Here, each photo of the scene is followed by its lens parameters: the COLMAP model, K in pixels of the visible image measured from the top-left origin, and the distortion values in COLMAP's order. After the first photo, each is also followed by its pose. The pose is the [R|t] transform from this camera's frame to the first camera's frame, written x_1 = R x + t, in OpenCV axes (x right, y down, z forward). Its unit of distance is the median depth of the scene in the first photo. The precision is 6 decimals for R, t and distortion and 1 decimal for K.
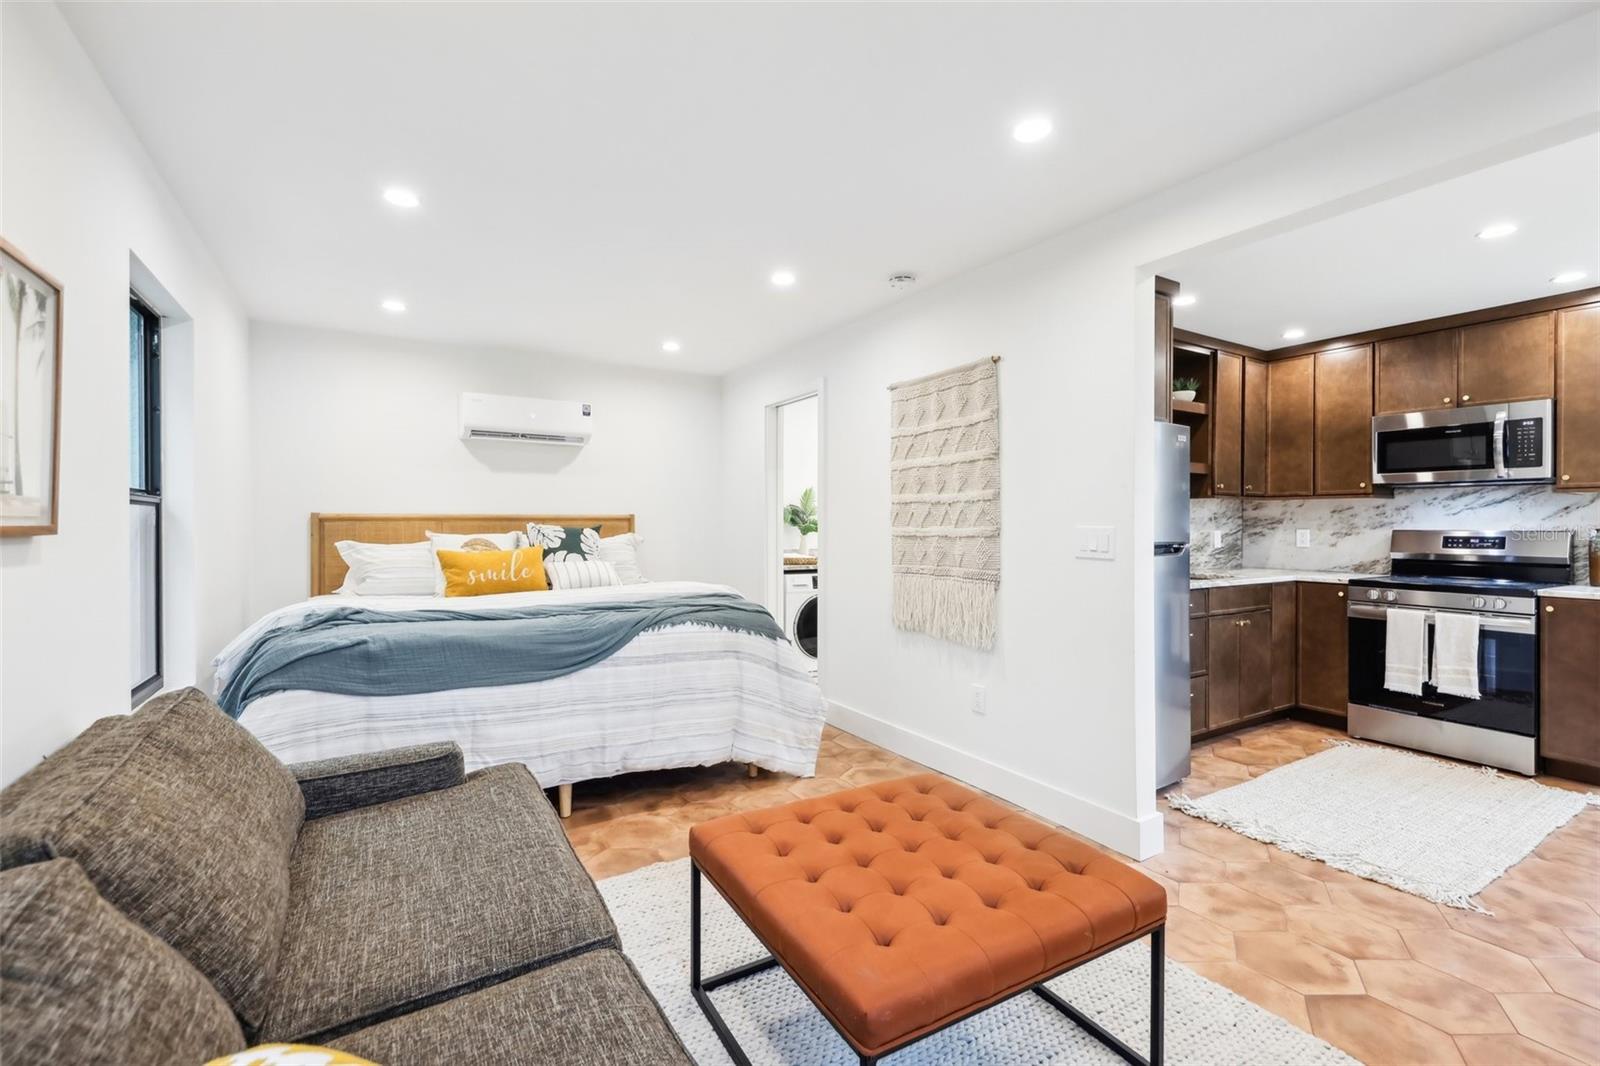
lens RADIAL K [[717.1, 0, 775.5], [0, 717.1, 523.6], [0, 0, 1]] dist [-0.000982, -0.001101]
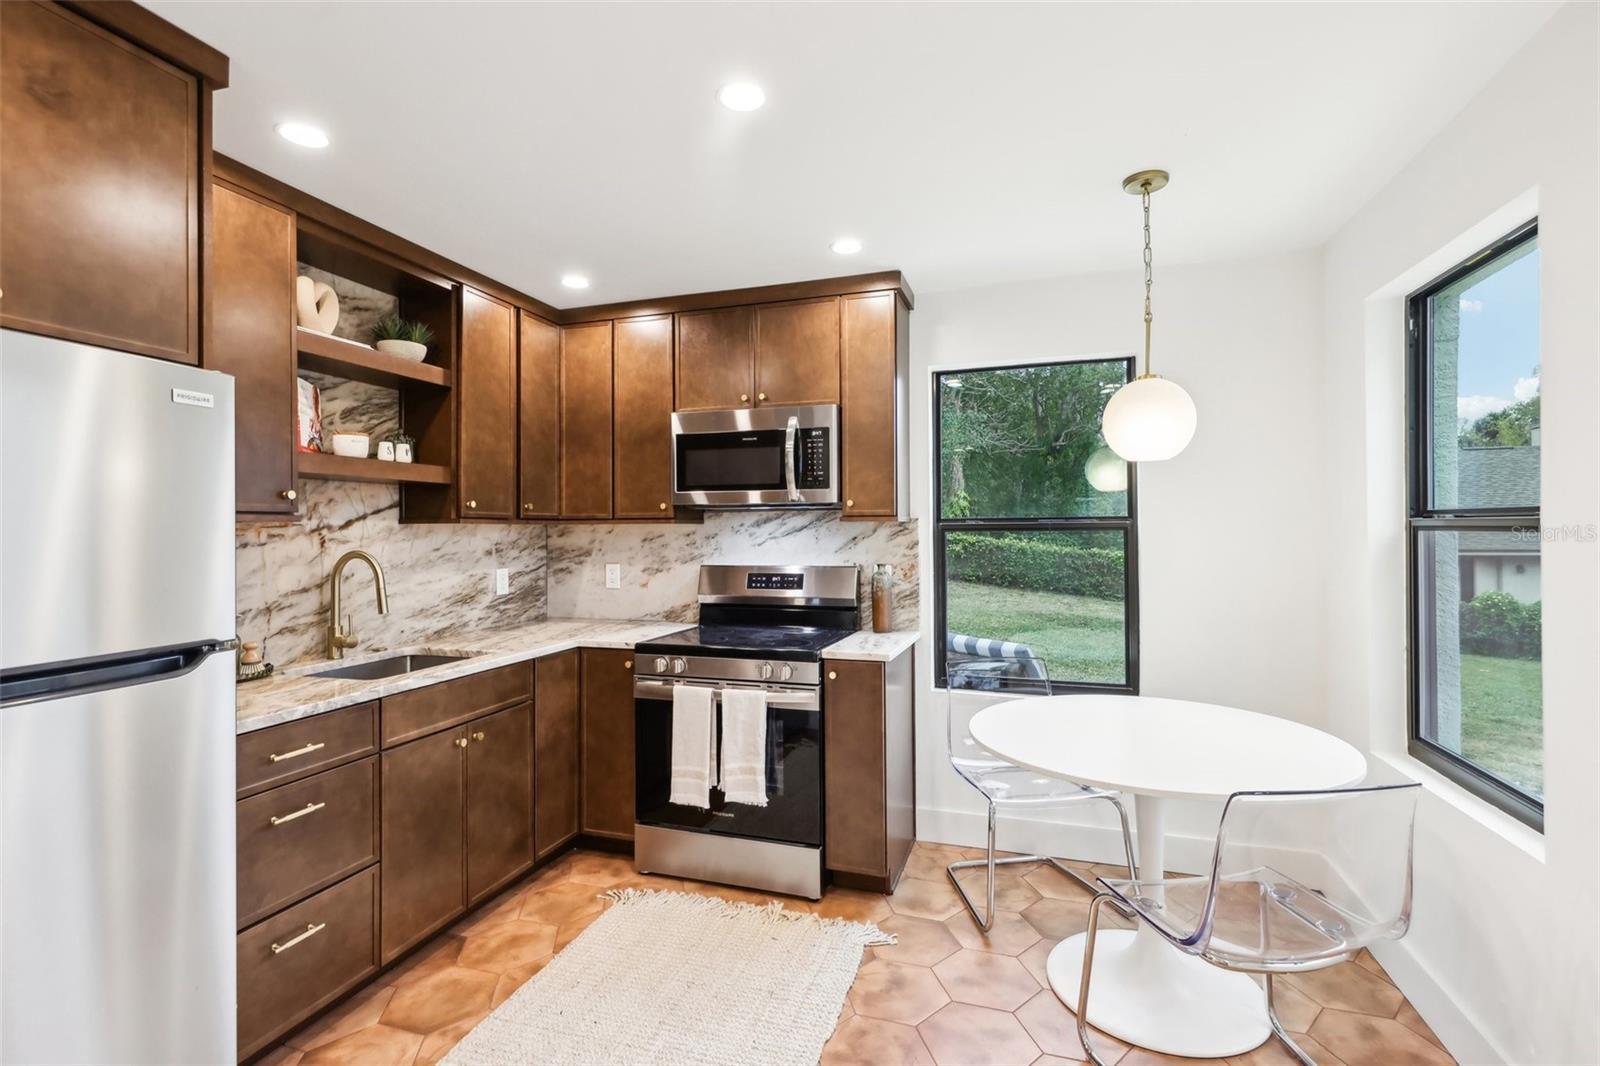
lens RADIAL K [[731.1, 0, 801.5], [0, 731.1, 522.8], [0, 0, 1]] dist [-0.000873, -0.000437]
pose [[0.754318, -0.001196, 0.656509, 0.470160], [0.006881, 0.999958, -0.006085, -0.033888], [-0.656474, 0.009107, 0.754294, 0.371721]]
